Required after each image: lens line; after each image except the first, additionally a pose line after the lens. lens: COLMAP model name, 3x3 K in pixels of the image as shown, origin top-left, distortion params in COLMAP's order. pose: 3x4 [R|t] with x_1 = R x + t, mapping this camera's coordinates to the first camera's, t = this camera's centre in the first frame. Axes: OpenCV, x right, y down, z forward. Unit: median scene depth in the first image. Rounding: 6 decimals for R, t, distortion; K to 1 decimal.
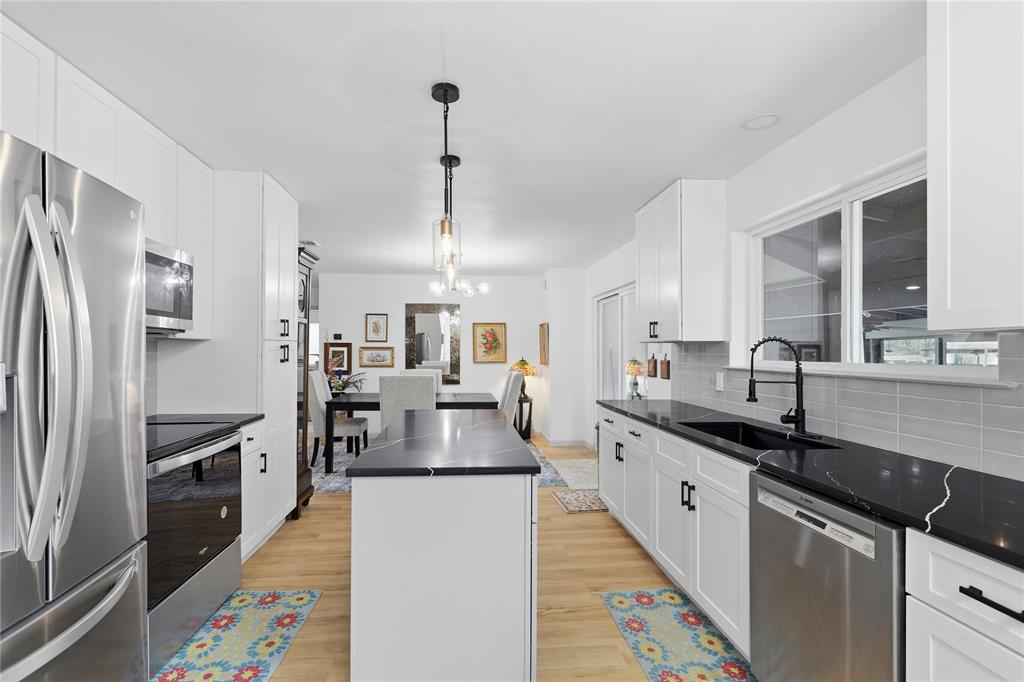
lens RADIAL K [[468.1, 0, 493.3], [0, 468.1, 354.2], [0, 0, 1]] dist [-0.000029, 0.000046]
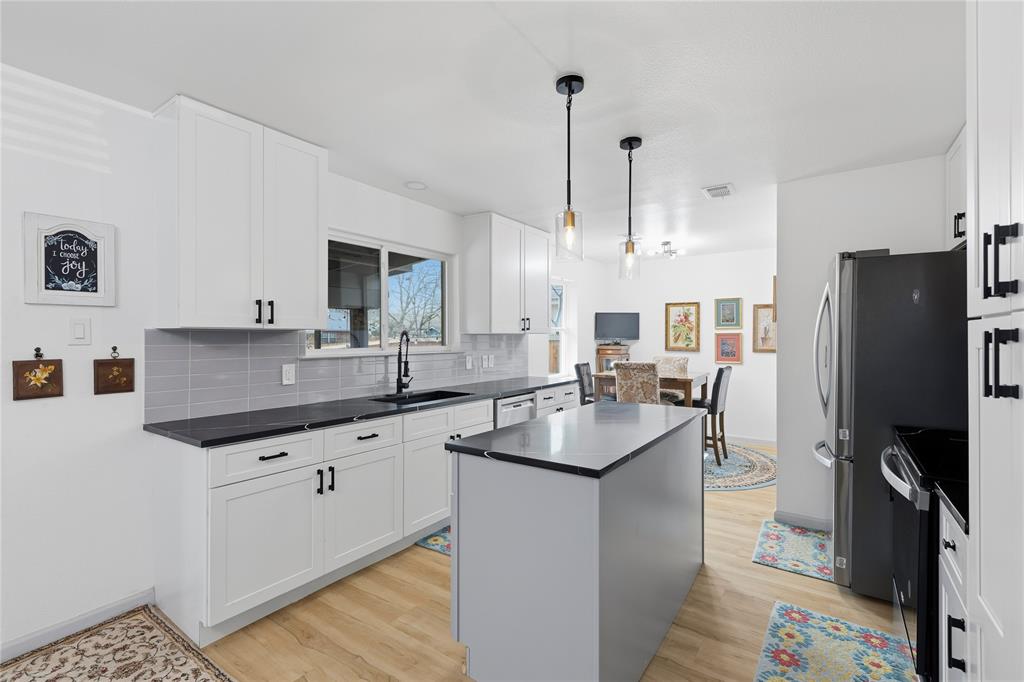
lens RADIAL K [[465.0, 0, 501.8], [0, 465.0, 335.3], [0, 0, 1]] dist [0.001314, 0.000403]
pose [[-0.774212, -0.002635, 0.632921, -0.535387], [-0.001391, 0.999996, 0.002462, -0.026522], [-0.632925, 0.001026, -0.774213, 1.846546]]
